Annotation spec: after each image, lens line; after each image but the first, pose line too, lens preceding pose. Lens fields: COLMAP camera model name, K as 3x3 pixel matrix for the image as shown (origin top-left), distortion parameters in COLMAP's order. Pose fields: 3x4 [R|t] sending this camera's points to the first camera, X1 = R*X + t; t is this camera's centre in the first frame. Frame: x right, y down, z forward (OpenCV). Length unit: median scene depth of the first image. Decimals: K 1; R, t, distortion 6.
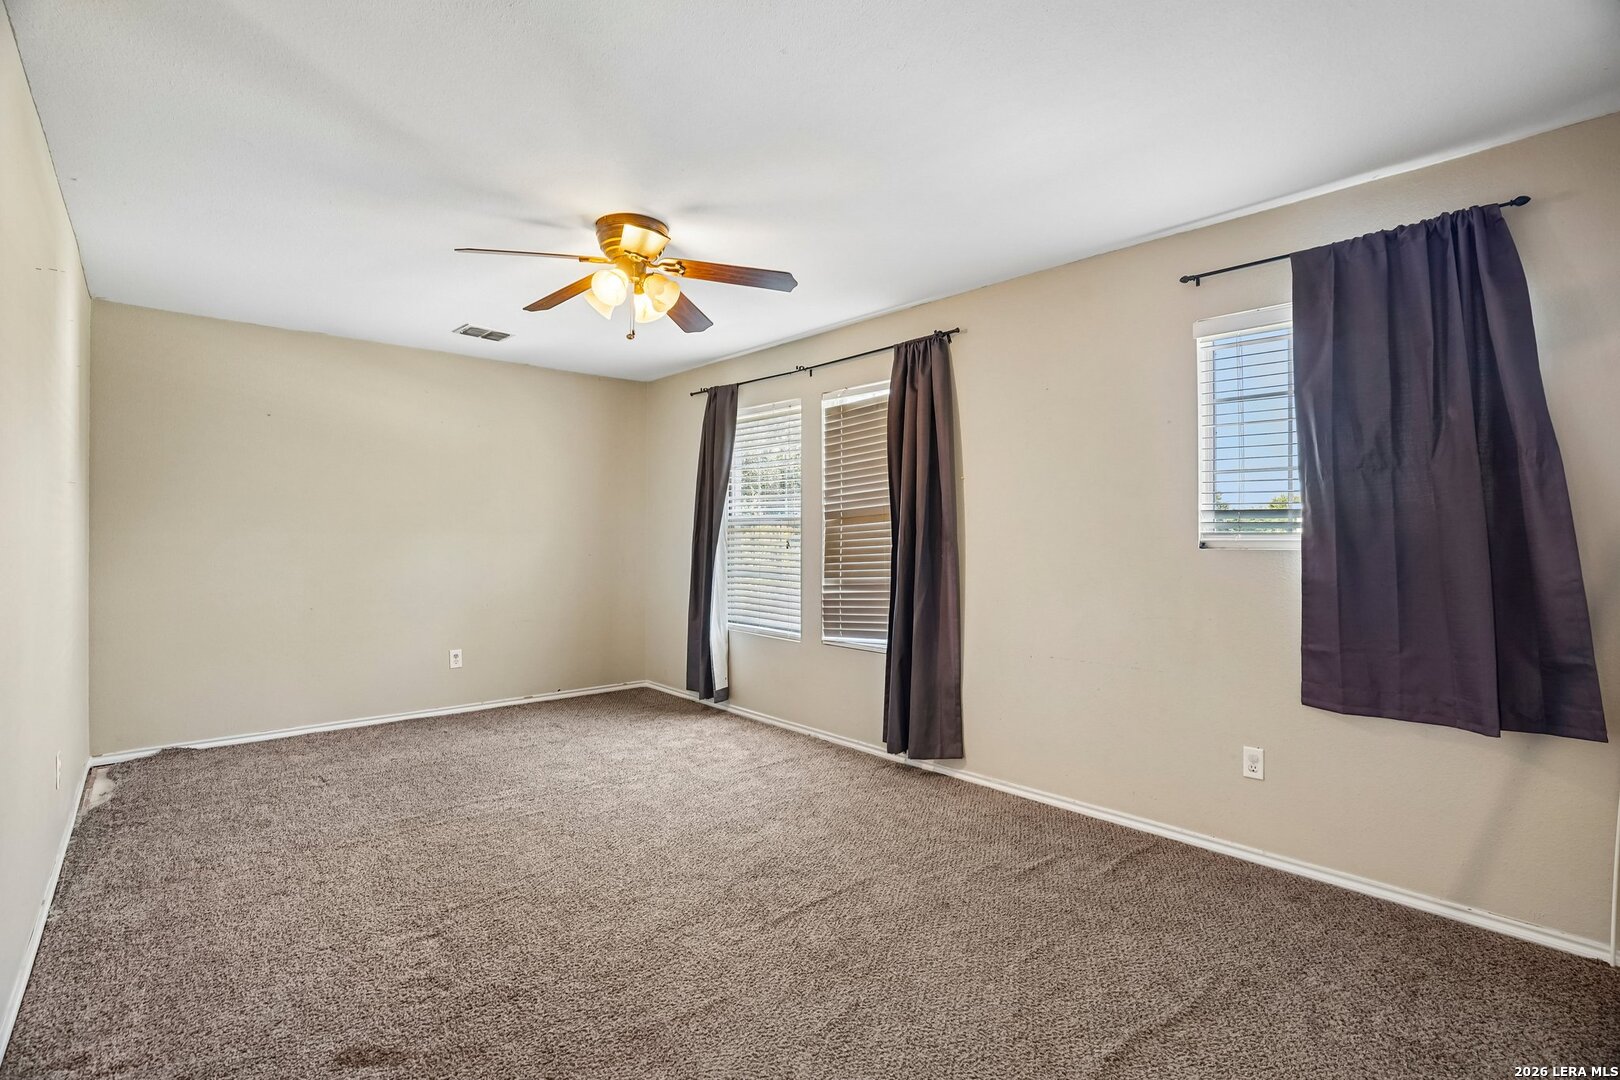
lens RADIAL K [[754.6, 0, 815.7], [0, 754.6, 534.2], [0, 0, 1]] dist [-0.069252, 0.026500]
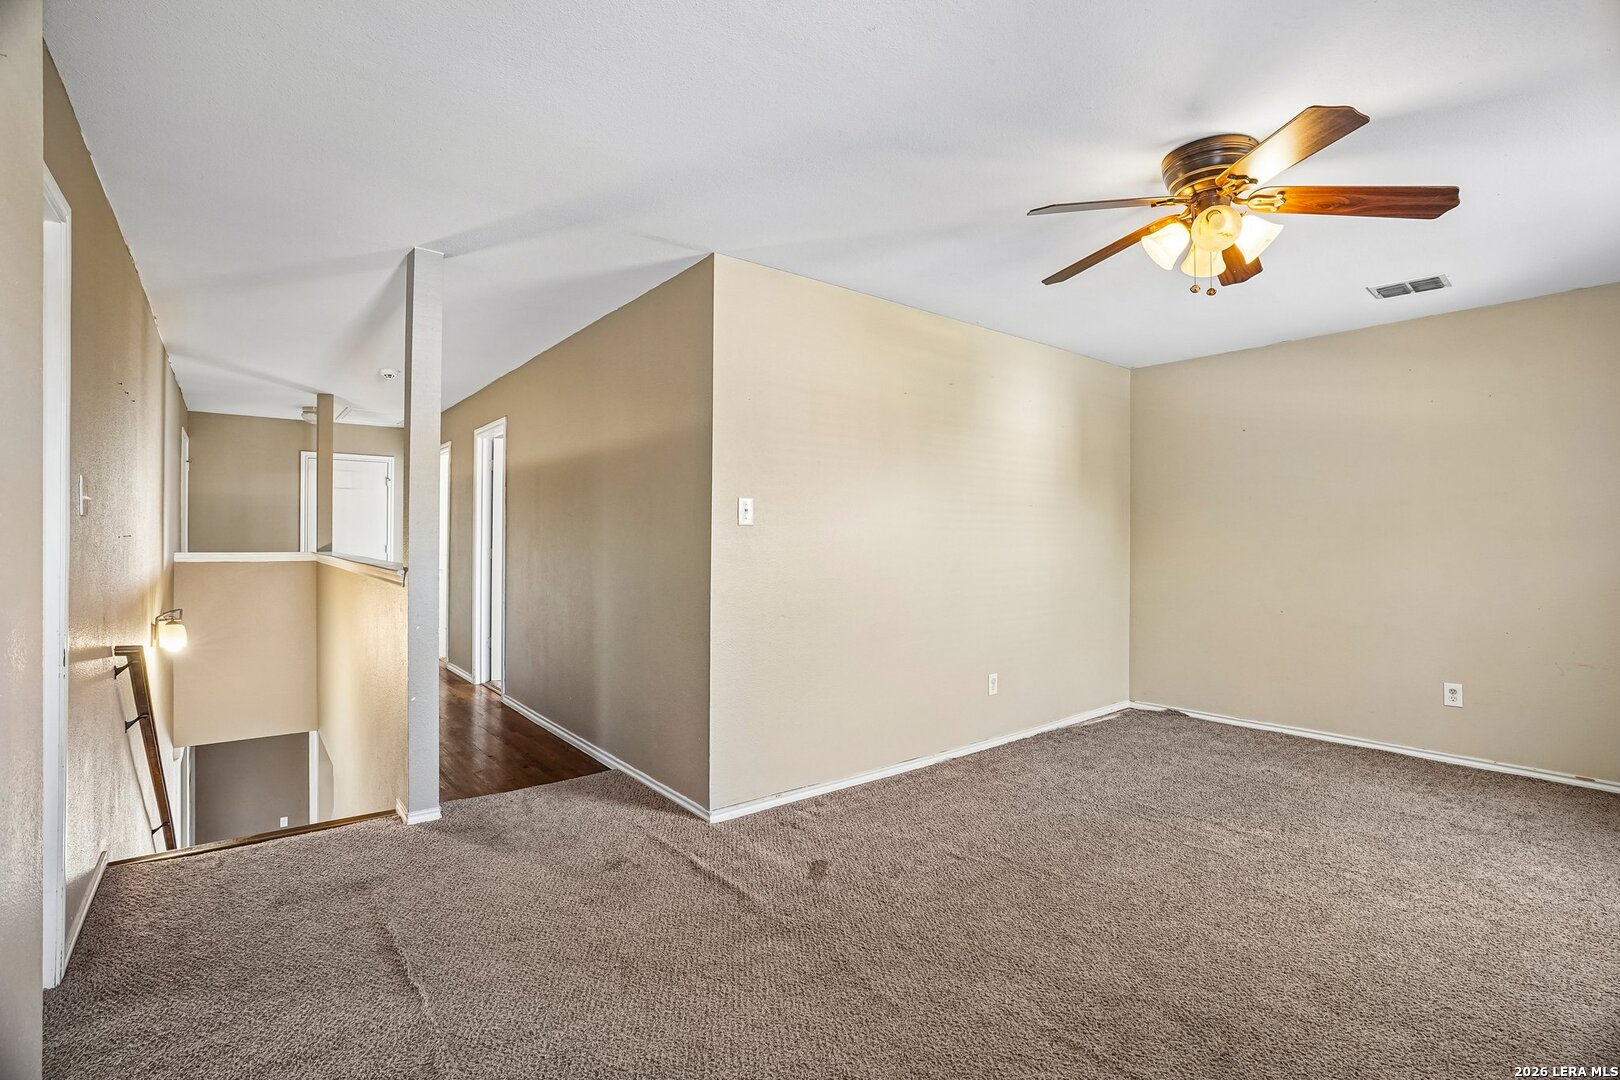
lens RADIAL K [[754.6, 0, 815.7], [0, 754.6, 534.2], [0, 0, 1]] dist [-0.069252, 0.026500]
pose [[-0.055932, -0.004969, -0.998422, 0.586787], [-0.004038, 0.999981, -0.004751, 0.003548], [0.998426, 0.003765, -0.055951, 0.640118]]
